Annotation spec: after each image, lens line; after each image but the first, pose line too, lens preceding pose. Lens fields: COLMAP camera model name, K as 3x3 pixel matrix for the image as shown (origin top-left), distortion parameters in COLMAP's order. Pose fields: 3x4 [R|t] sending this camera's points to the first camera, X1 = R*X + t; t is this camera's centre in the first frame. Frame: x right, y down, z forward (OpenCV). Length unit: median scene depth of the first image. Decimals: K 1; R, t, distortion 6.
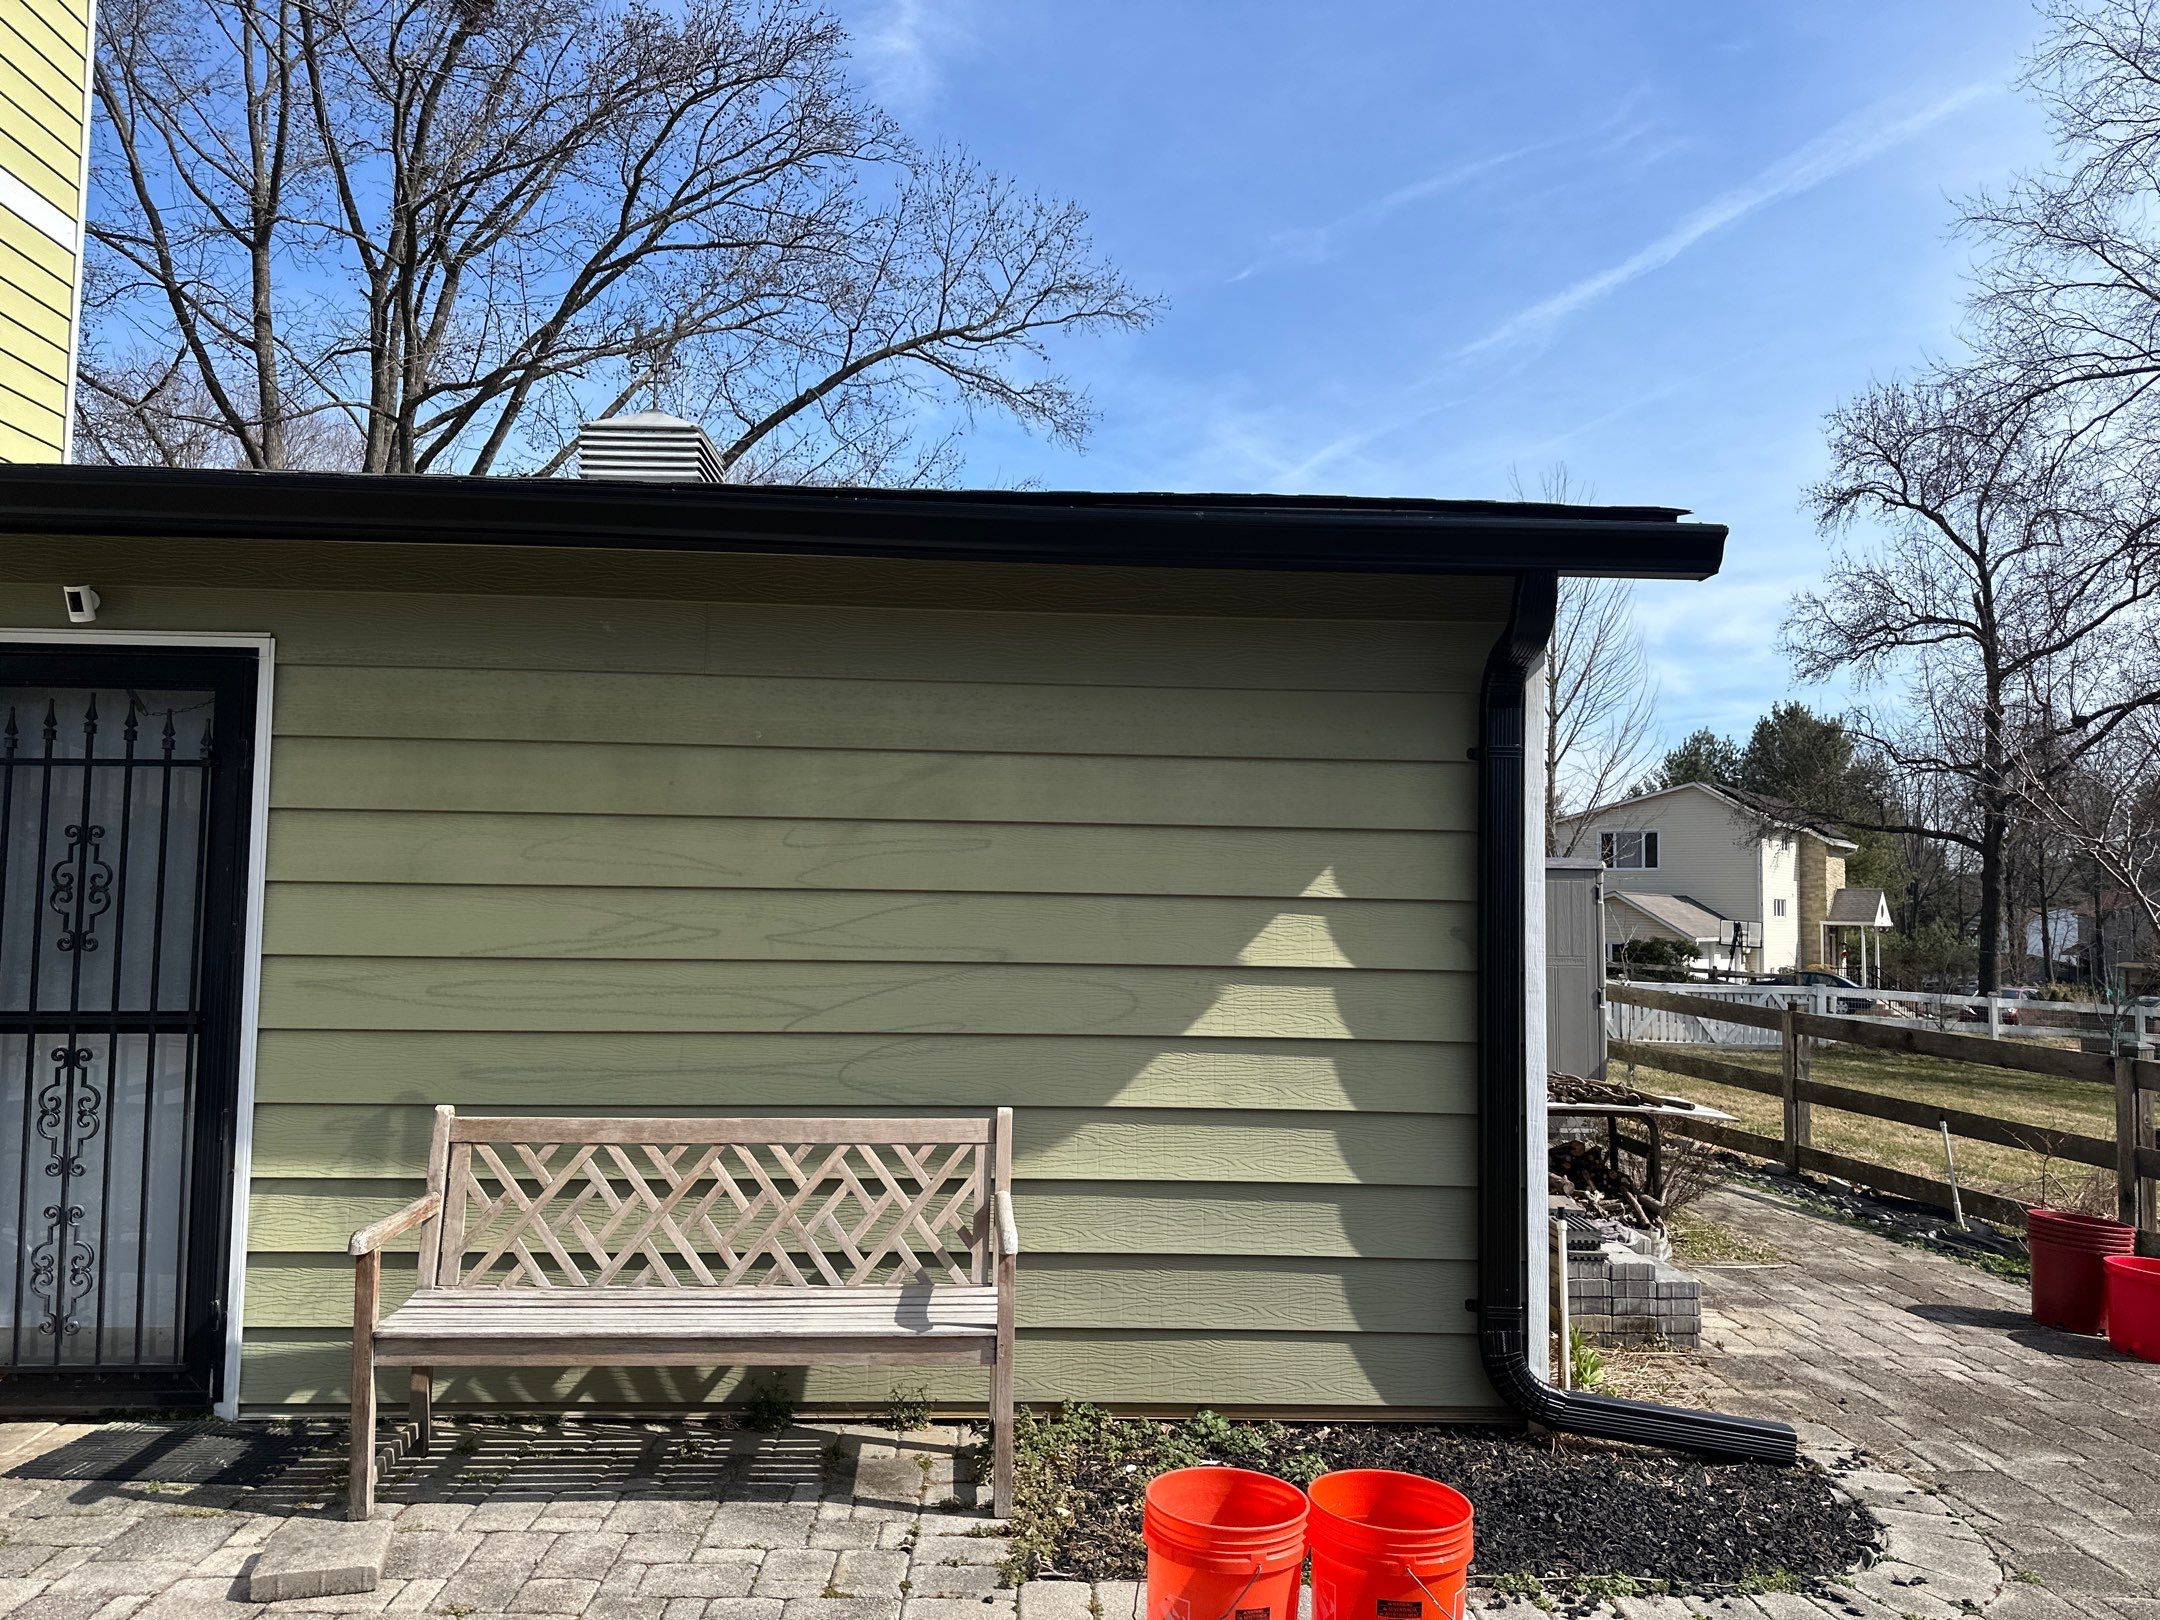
lens RADIAL K [[1537.8, 0, 1084.5], [0, 1537.8, 816.4], [0, 0, 1]] dist [0.109188, -0.190345]
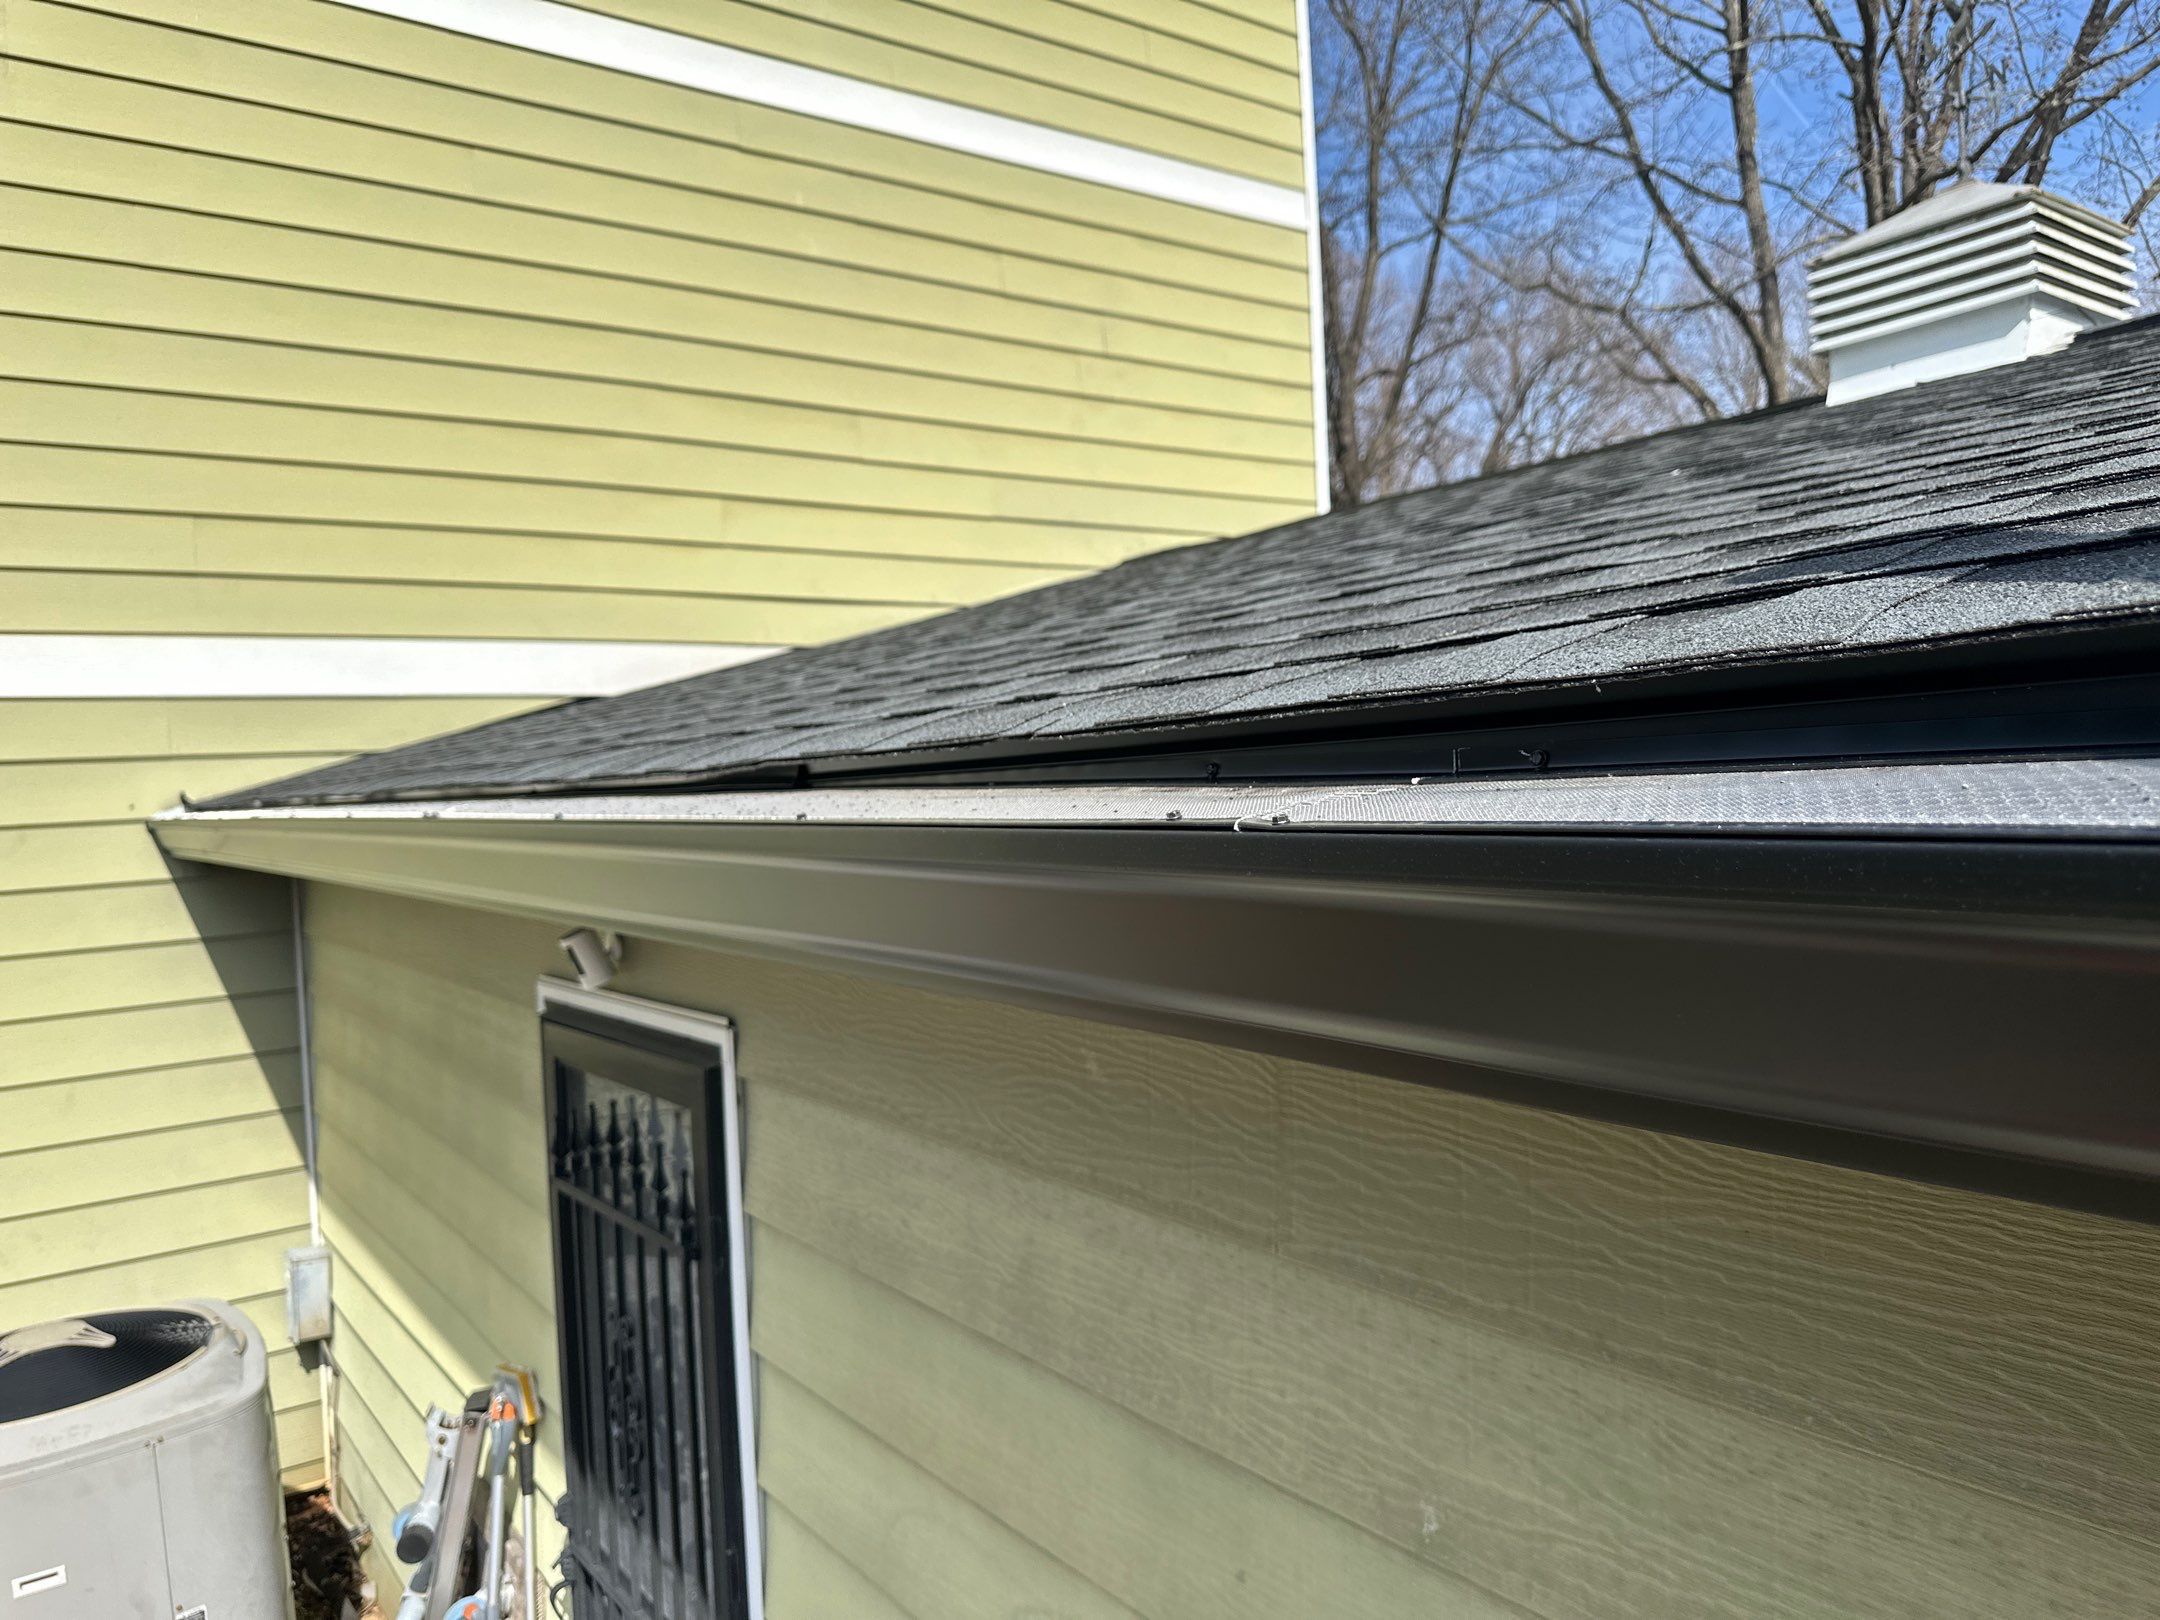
lens RADIAL K [[1548.7, 0, 1080.0], [0, 1548.7, 810.0], [0, 0, 1]] dist [0.048788, -0.056743]
pose [[0.576874, -0.029052, -0.816316, -0.008290], [0.114397, 0.992391, 0.045524, -0.189898], [0.808783, -0.119646, 0.575808, 0.748535]]
